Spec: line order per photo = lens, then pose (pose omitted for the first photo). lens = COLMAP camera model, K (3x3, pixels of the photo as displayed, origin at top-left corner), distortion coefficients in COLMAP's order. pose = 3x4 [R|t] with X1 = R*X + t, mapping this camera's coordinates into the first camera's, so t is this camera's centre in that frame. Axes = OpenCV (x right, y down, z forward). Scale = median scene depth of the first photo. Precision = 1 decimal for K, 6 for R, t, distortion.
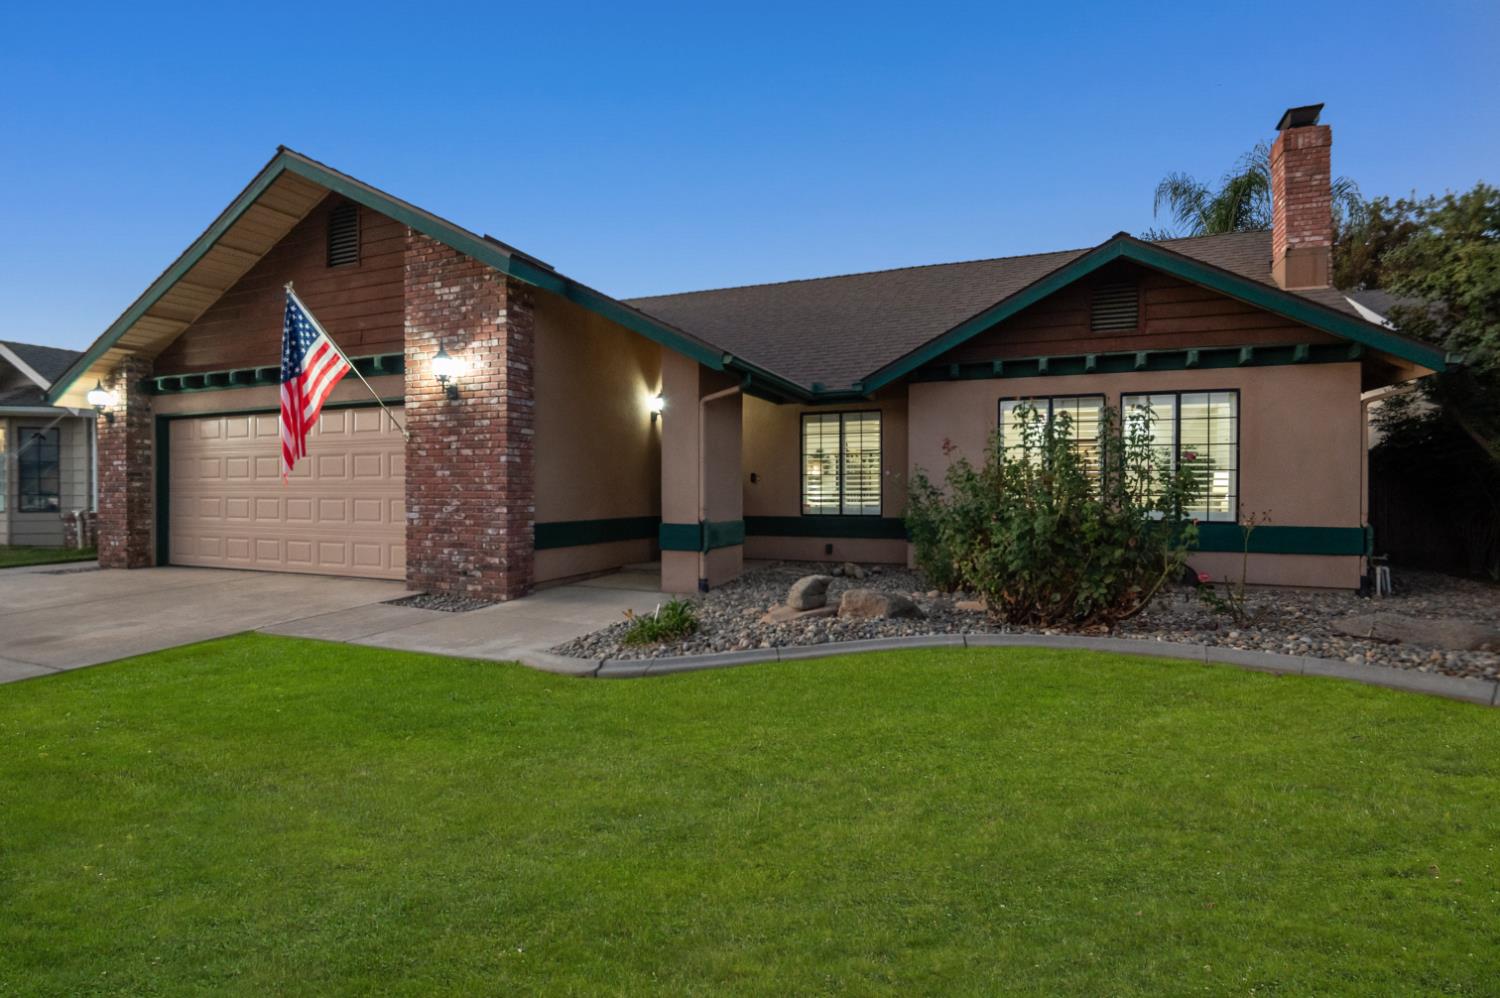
lens RADIAL K [[705.2, 0, 750.0], [0, 705.2, 499.0], [0, 0, 1]] dist [-0.002719, -0.023833]
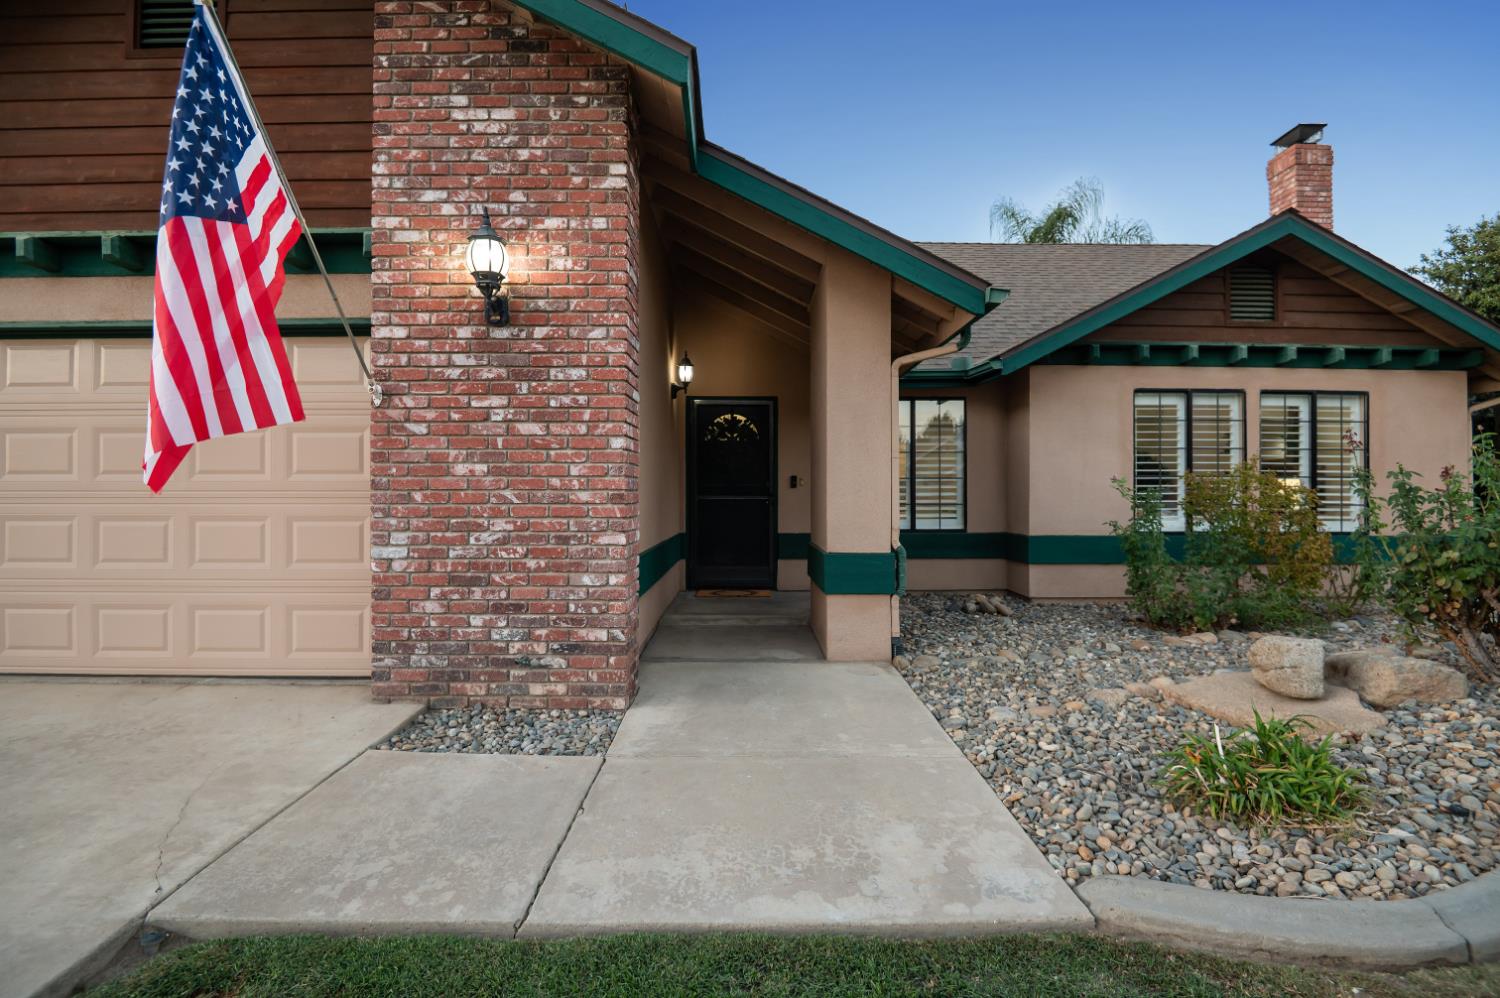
lens RADIAL K [[705.2, 0, 750.0], [0, 705.2, 499.0], [0, 0, 1]] dist [-0.002719, -0.023833]
pose [[0.927710, -0.001861, 0.373297, -0.439115], [0.004218, 0.999976, -0.005496, -0.011021], [-0.373278, 0.006674, 0.927696, 0.450417]]
